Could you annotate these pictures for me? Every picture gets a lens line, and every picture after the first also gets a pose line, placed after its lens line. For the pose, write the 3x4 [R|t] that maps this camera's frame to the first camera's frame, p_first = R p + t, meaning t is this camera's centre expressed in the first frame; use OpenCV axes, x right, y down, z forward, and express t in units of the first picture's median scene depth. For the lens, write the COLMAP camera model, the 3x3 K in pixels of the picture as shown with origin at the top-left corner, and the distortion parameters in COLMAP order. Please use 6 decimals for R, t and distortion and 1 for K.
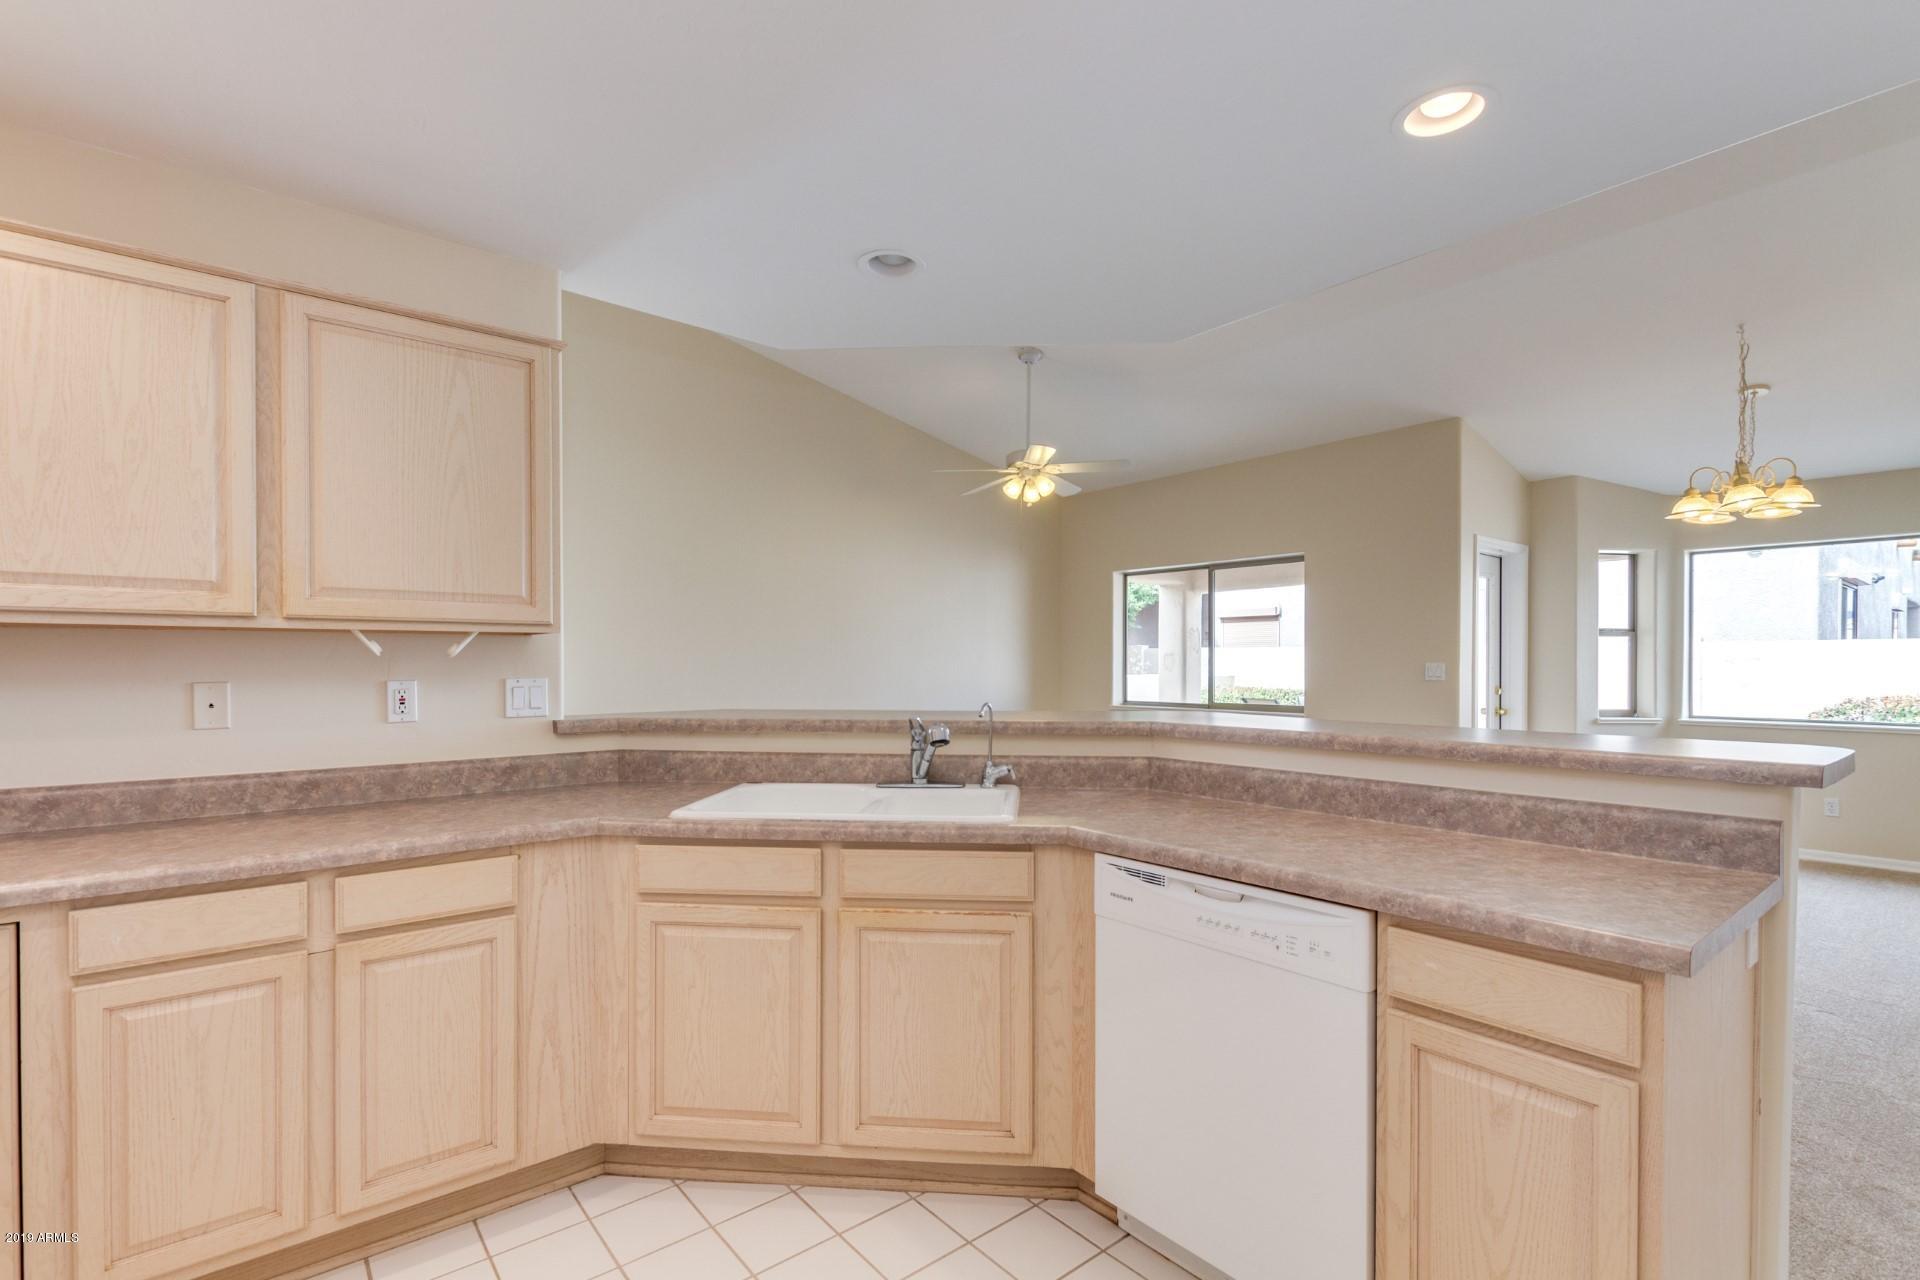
lens RADIAL K [[856.8, 0, 955.5], [0, 856.8, 669.4], [0, 0, 1]] dist [0.019126, -0.015152]
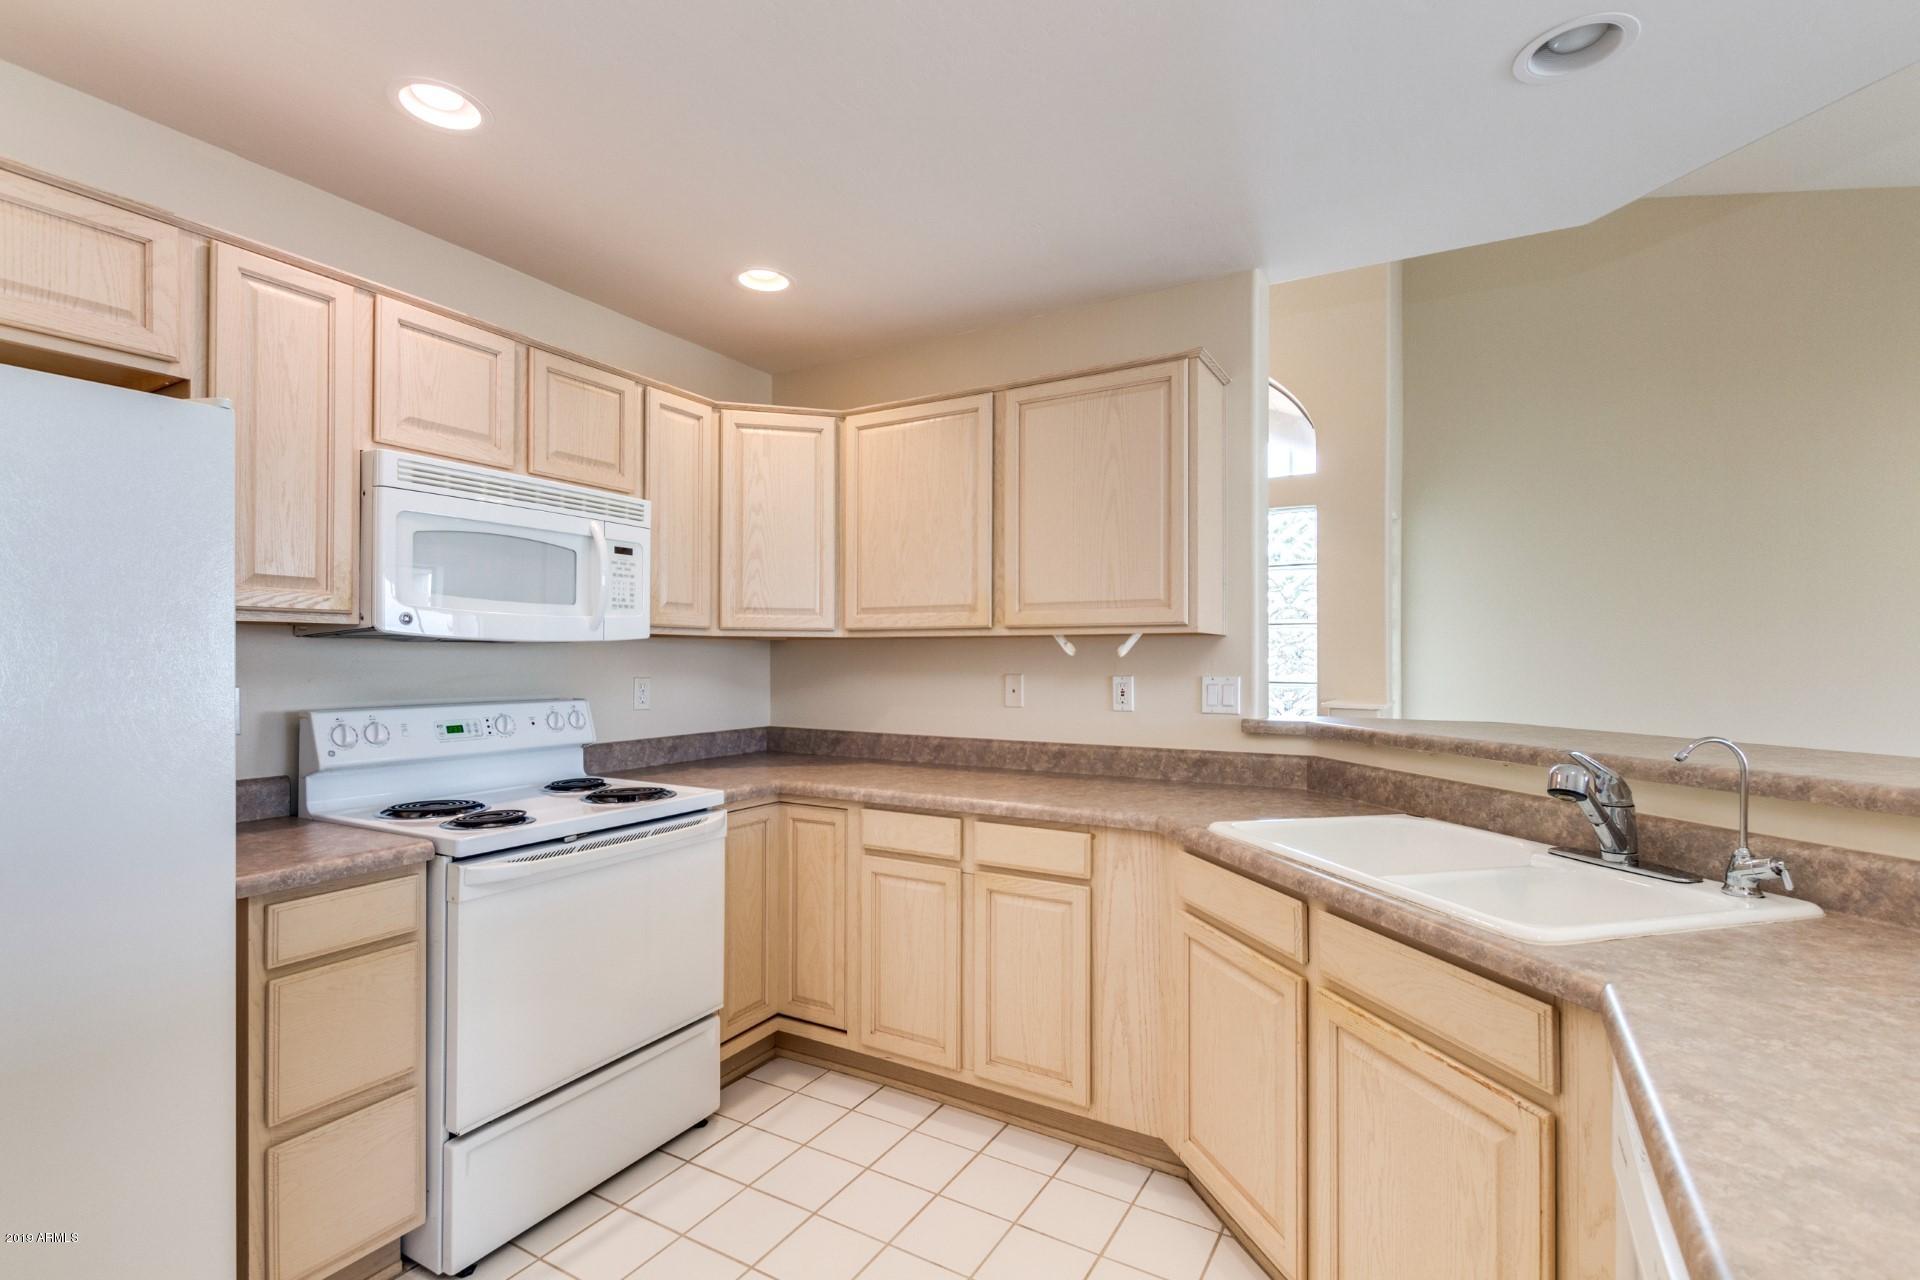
lens RADIAL K [[869.5, 0, 984.1], [0, 869.5, 658.0], [0, 0, 1]] dist [0.000053, 0.000106]
pose [[0.352525, -0.003386, -0.935796, 0.460267], [-0.010916, 0.999911, -0.007730, -0.000657], [0.935739, 0.012940, 0.352456, 0.442455]]
